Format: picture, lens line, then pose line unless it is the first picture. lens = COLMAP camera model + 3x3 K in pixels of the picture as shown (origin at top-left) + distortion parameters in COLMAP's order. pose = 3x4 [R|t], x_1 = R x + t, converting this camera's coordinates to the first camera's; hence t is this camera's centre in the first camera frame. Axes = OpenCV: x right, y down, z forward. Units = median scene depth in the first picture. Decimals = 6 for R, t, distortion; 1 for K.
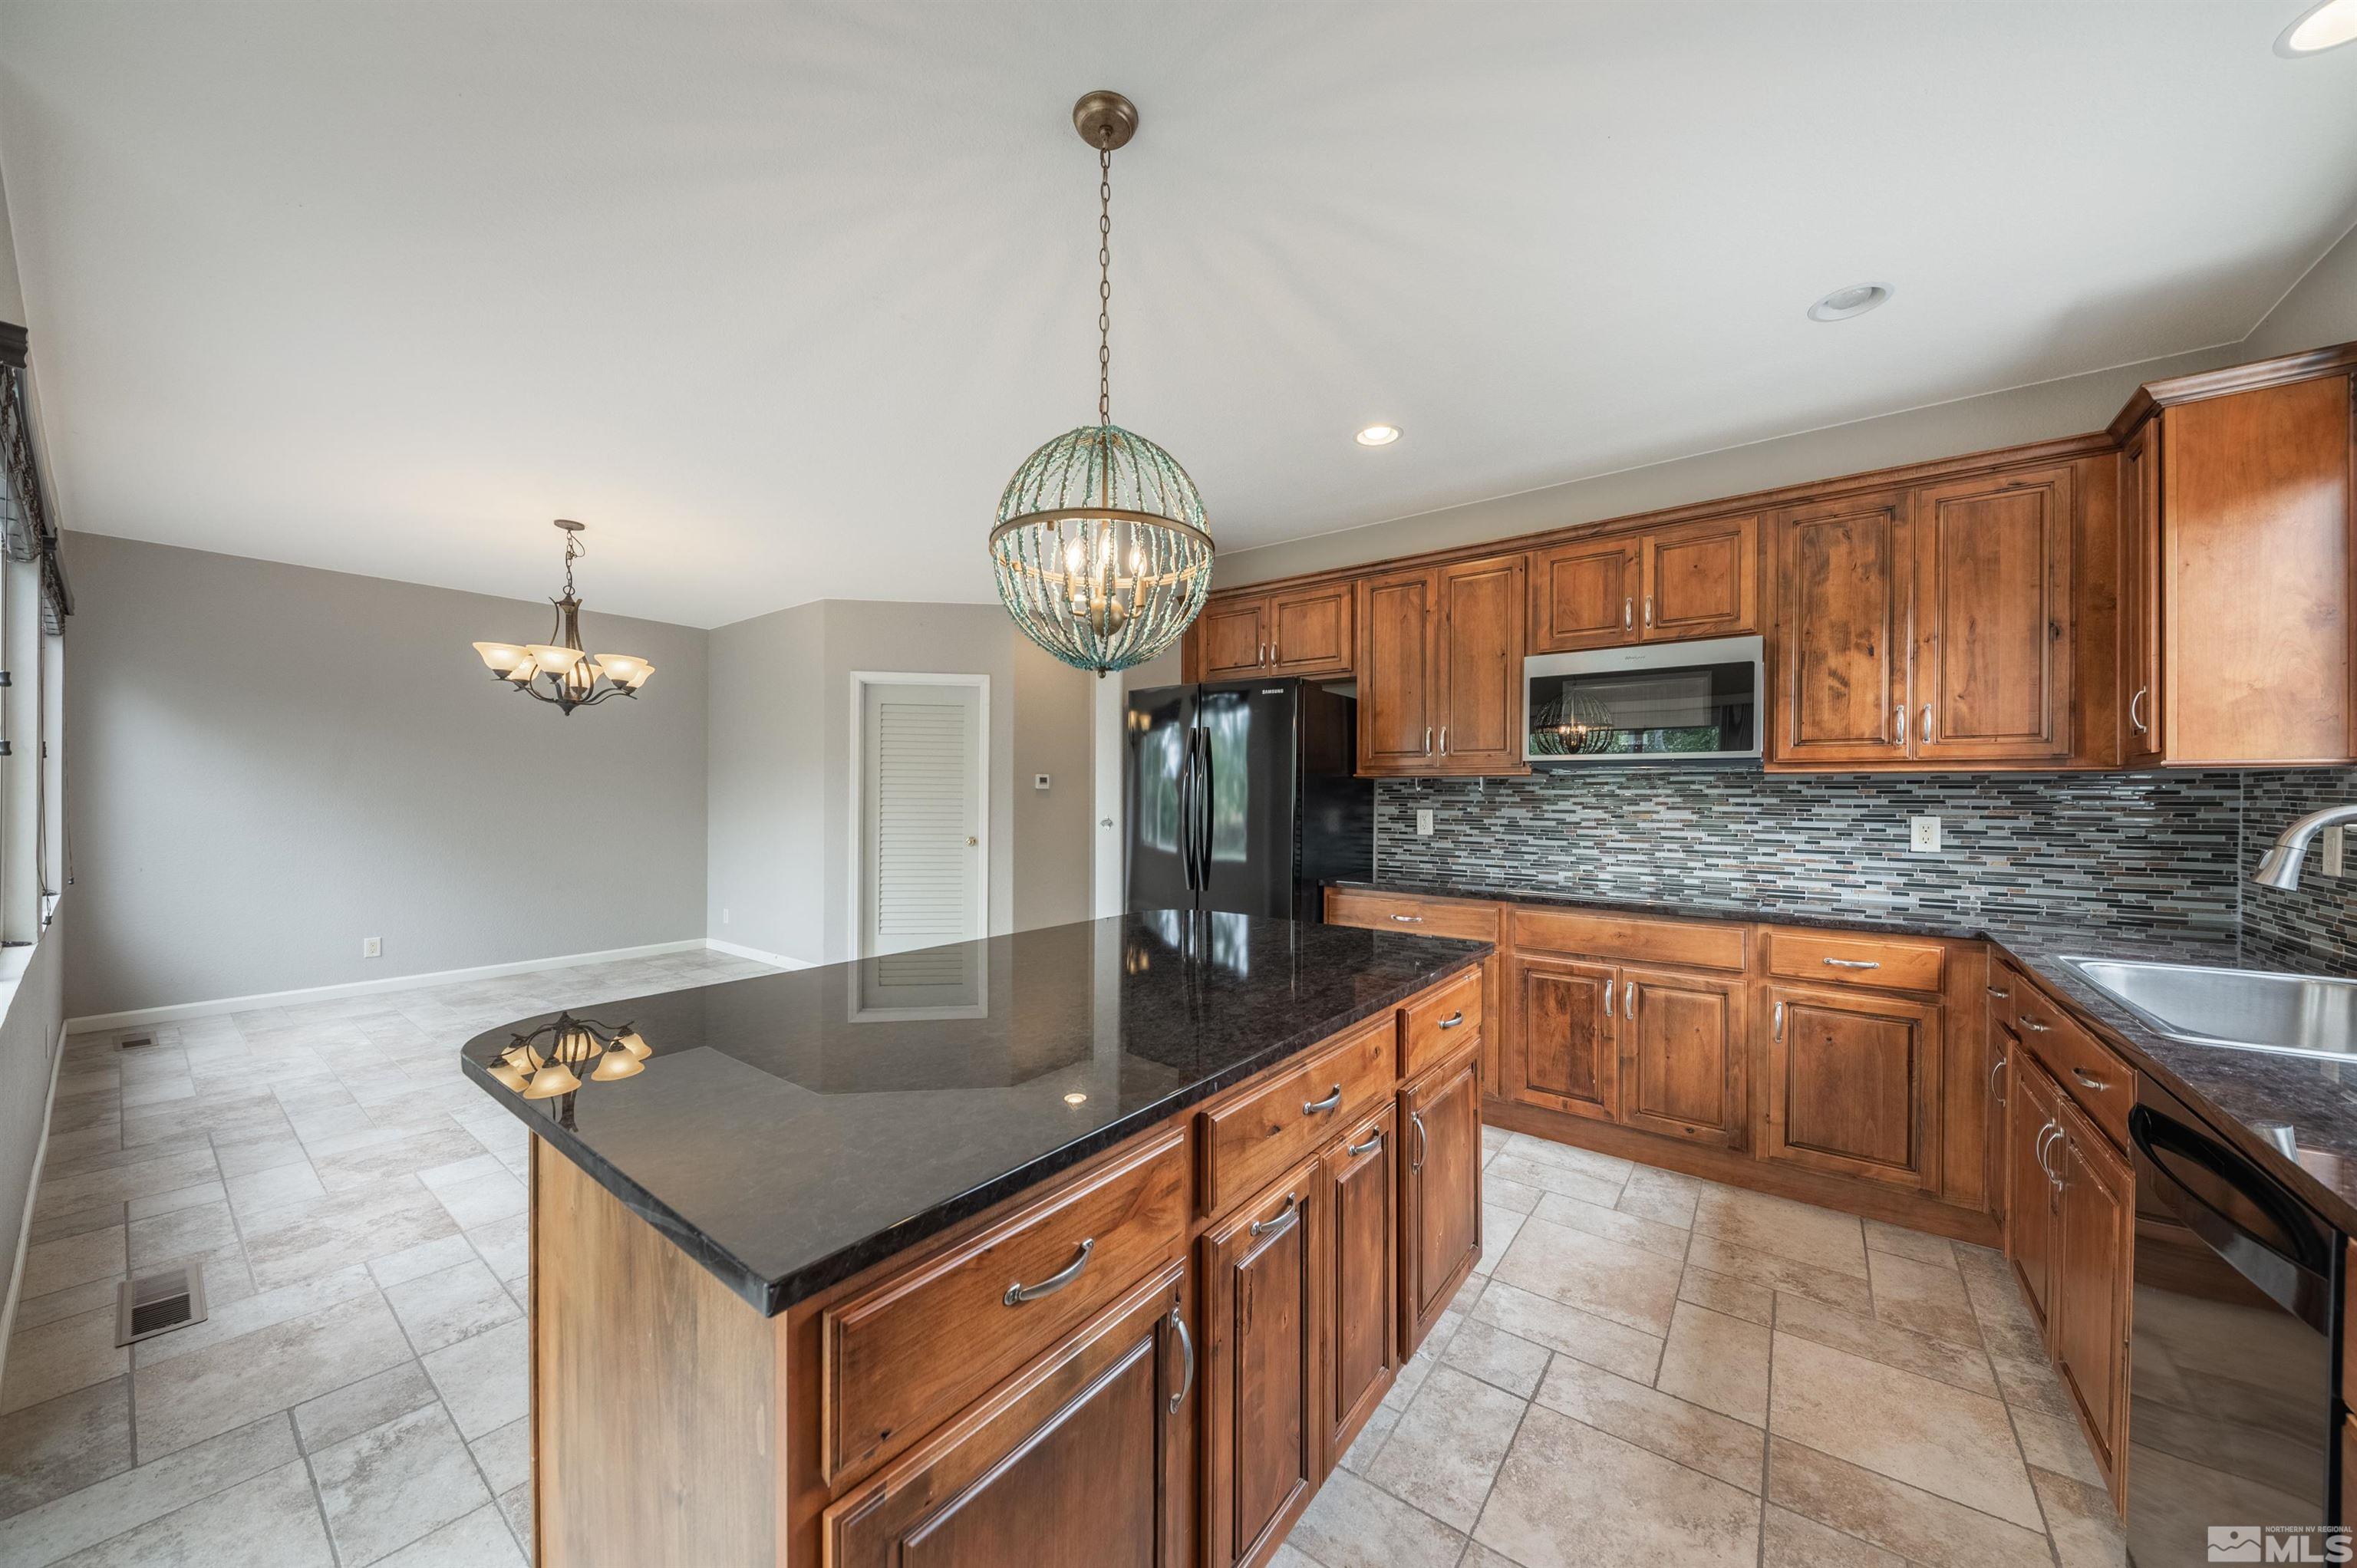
lens RADIAL K [[814.4, 0, 1173.9], [0, 814.4, 791.5], [0, 0, 1]] dist [0.010297, -0.006788]
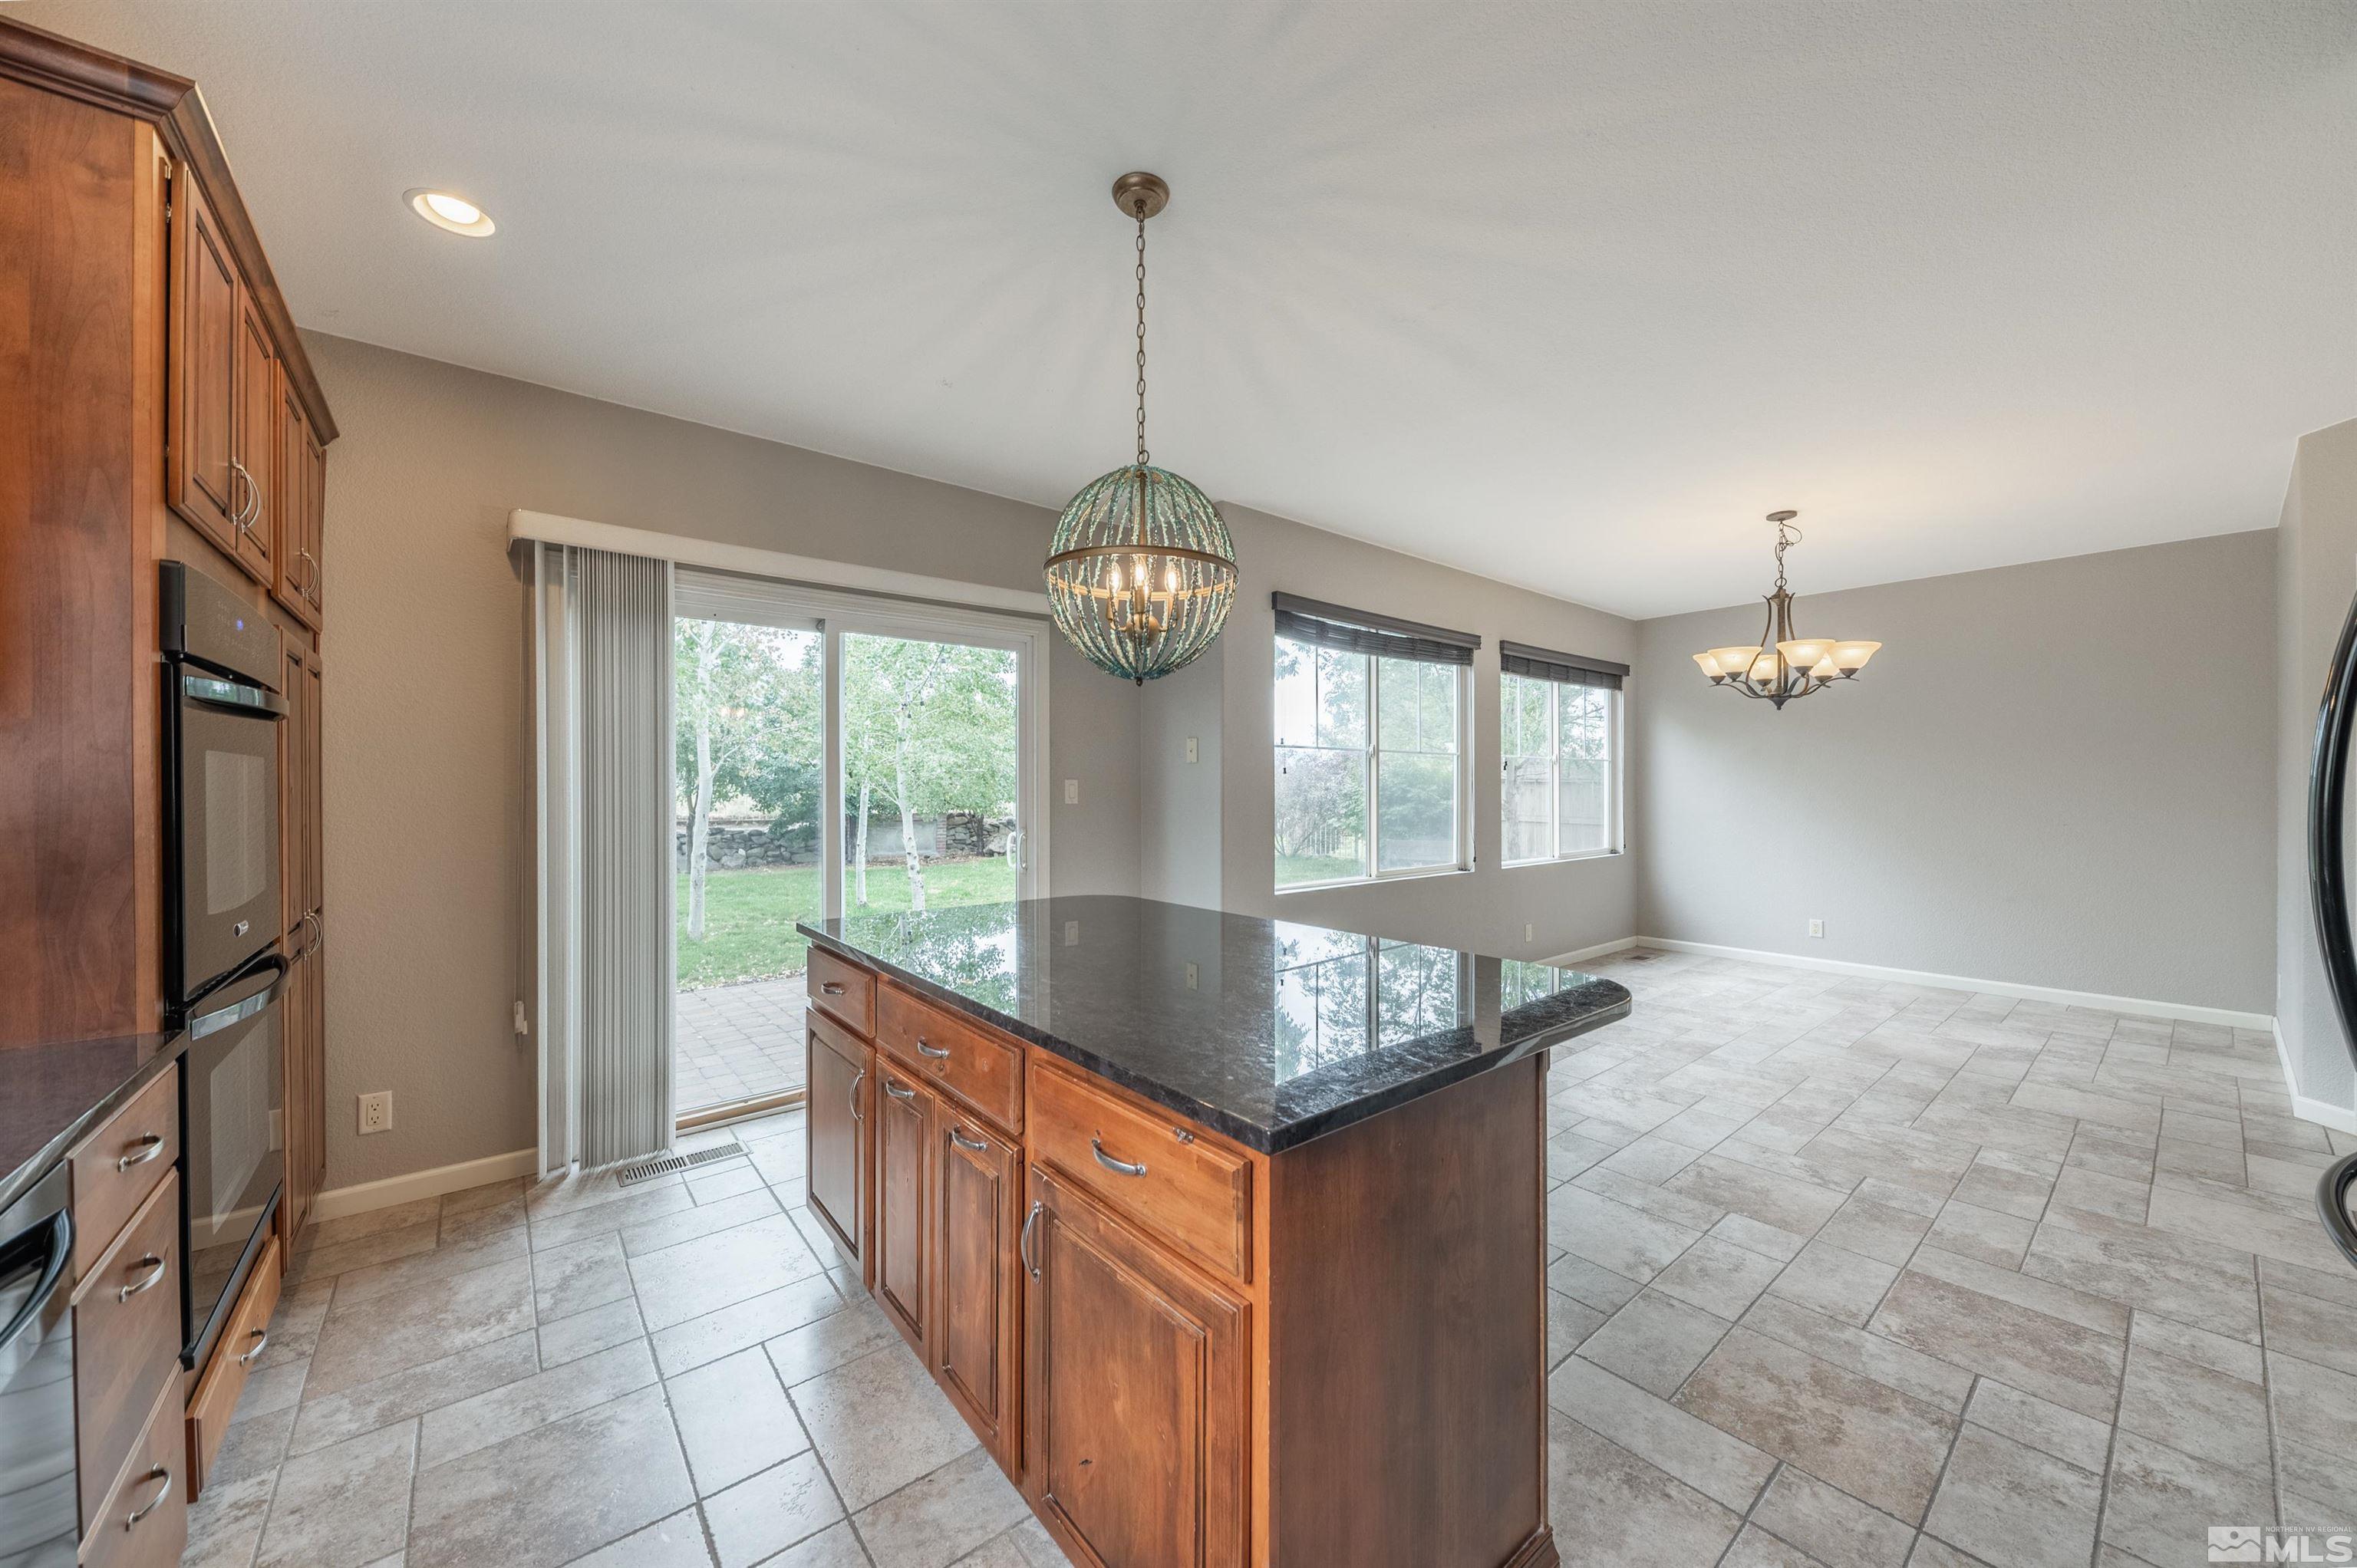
lens RADIAL K [[835.4, 0, 1168.5], [0, 835.4, 792.6], [0, 0, 1]] dist [0.001956, -0.005015]
pose [[-0.240257, 0.000038, -0.970709, 0.580340], [0.005119, 0.999986, -0.001227, 0.005804], [0.970696, -0.005264, -0.240254, 0.740583]]
